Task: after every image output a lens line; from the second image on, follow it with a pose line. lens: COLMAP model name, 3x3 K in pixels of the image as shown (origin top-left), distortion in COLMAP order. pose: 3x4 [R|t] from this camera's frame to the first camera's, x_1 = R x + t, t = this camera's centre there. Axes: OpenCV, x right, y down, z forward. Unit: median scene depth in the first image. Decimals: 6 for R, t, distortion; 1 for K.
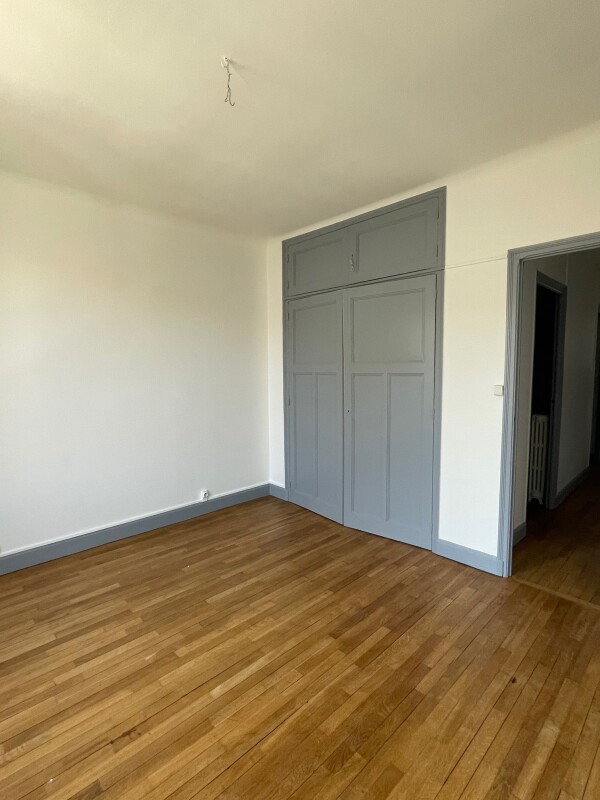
lens RADIAL K [[394.9, 0, 300.0], [0, 394.9, 400.0], [0, 0, 1]] dist [0.000749, 0.000877]
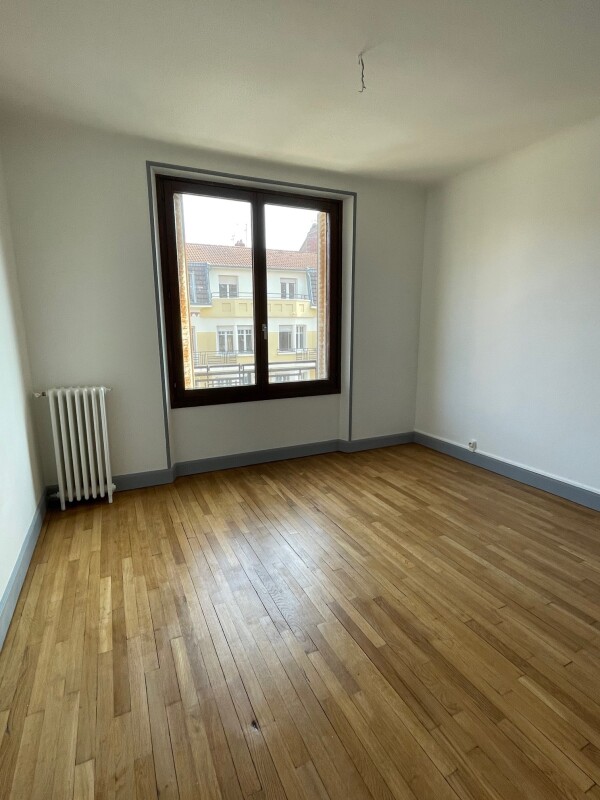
lens RADIAL K [[394.9, 0, 300.0], [0, 394.9, 400.0], [0, 0, 1]] dist [0.000749, 0.000877]
pose [[-0.312286, 0.187735, -0.931253, 0.777599], [-0.068917, 0.973219, 0.219306, -0.054869], [0.947485, 0.132665, -0.290985, 0.856401]]
